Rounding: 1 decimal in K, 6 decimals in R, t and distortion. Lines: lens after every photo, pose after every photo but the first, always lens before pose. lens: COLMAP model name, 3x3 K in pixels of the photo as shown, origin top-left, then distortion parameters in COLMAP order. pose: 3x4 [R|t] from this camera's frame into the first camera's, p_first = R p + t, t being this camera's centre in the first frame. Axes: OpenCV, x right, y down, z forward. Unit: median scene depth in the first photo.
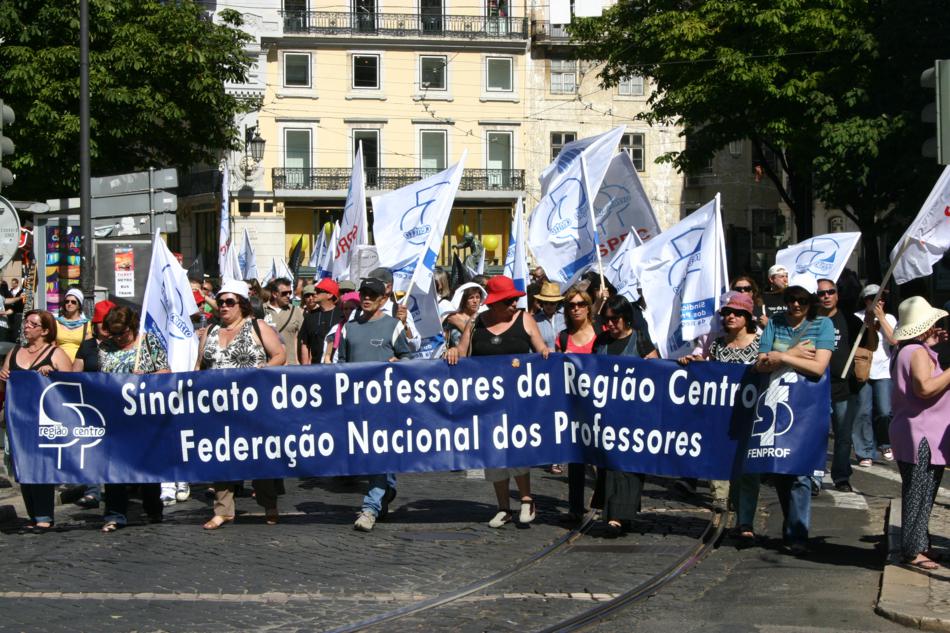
lens RADIAL K [[2232.0, 0, 473.5], [0, 2232.0, 283.6], [0, 0, 1]] dist [0.069209, 0.428412]
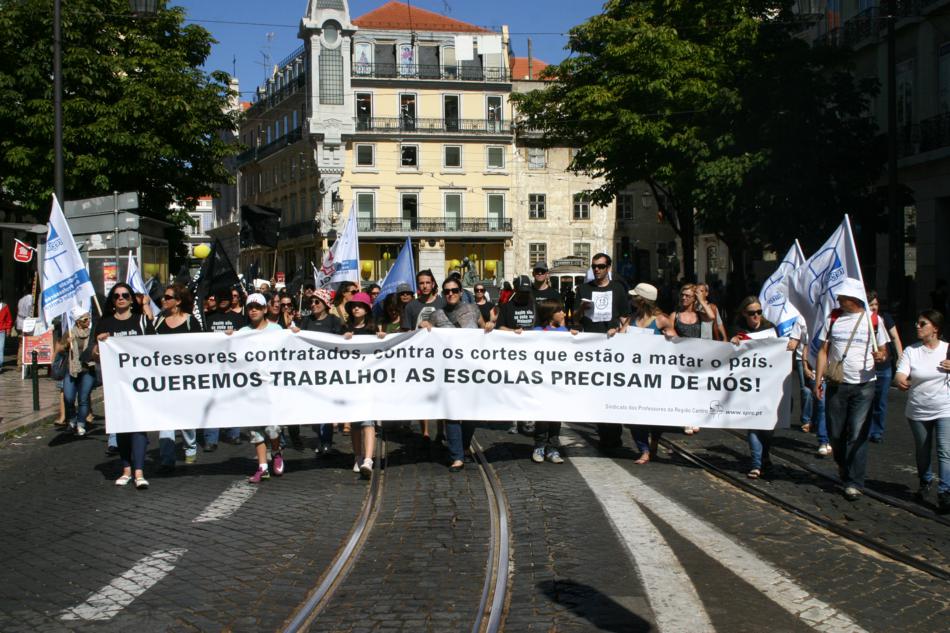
lens RADIAL K [[1232.2, 0, 487.7], [0, 1232.2, 318.7], [0, 0, 1]] dist [-0.007015, -0.021021]
pose [[0.999772, -0.005536, -0.020608, 0.046471], [0.005976, 0.999754, 0.021367, 0.001232], [0.020484, -0.021486, 0.999559, 0.274656]]
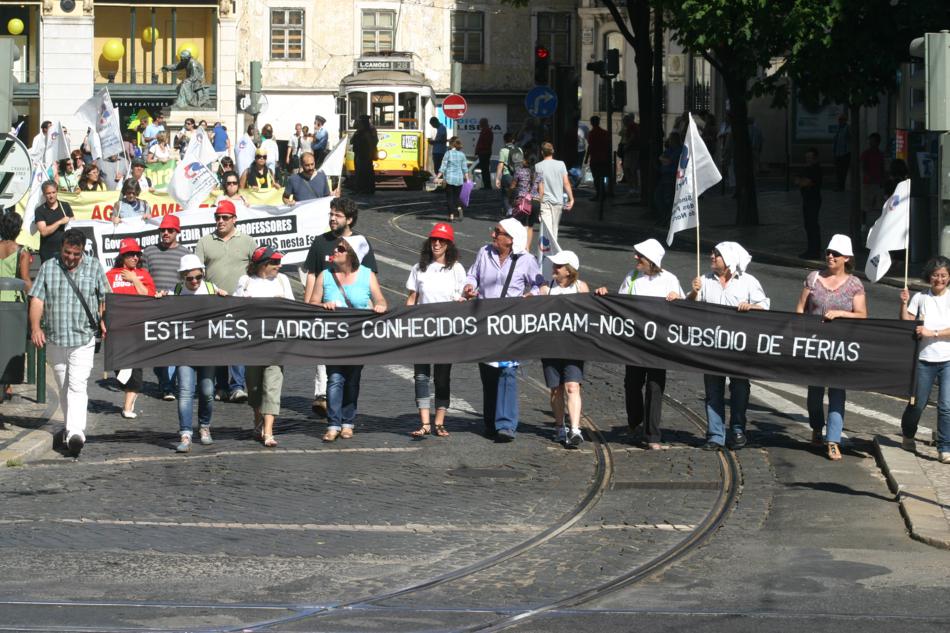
lens RADIAL K [[3300.2, 0, 475.0], [0, 3300.2, 316.5], [0, 0, 1]] dist [-0.061546, -0.156985]
pose [[0.991724, 0.006247, 0.128233, -0.075046], [-0.015864, 0.997124, 0.074110, -0.027351], [-0.127401, -0.075531, 0.988971, -0.194996]]
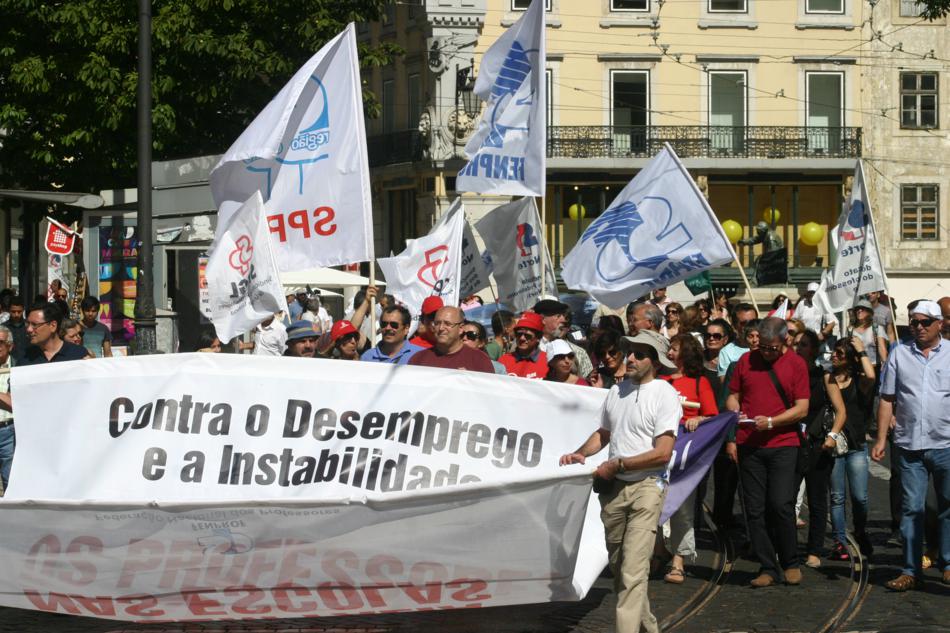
lens RADIAL K [[3300.2, 0, 475.0], [0, 3300.2, 316.5], [0, 0, 1]] dist [-0.061546, -0.156985]
pose [[0.993353, 0.002850, -0.115072, 0.043420], [-0.001696, 0.999947, 0.010120, -0.005907], [0.115095, -0.009858, 0.993306, -0.042948]]
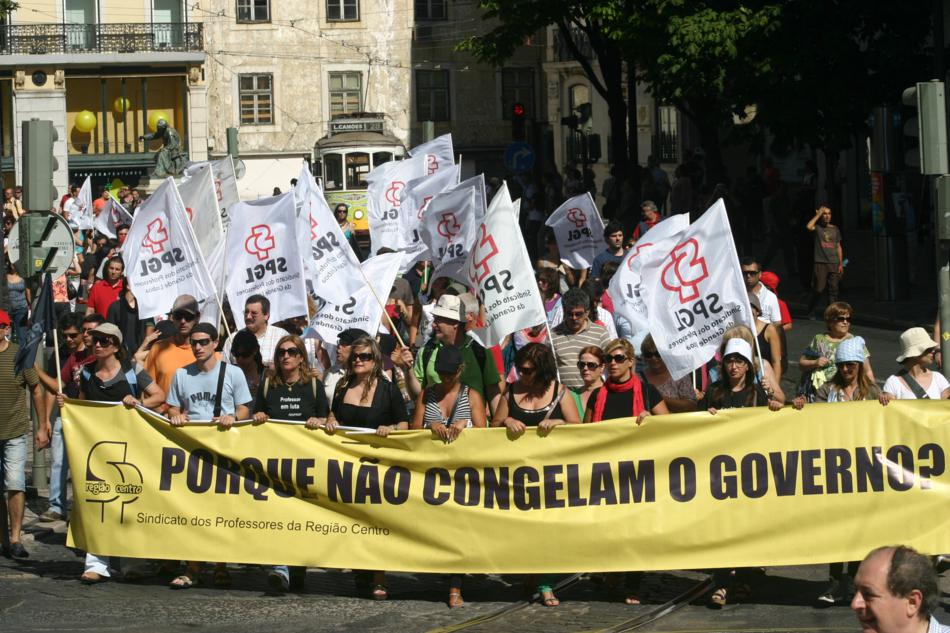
lens RADIAL K [[3300.2, 0, 475.0], [0, 3300.2, 316.5], [0, 0, 1]] dist [-0.061546, -0.156985]
pose [[0.989546, -0.029943, 0.141077, -0.091153], [0.021965, 0.998088, 0.057771, -0.029105], [-0.142537, -0.054068, 0.988312, -0.223992]]
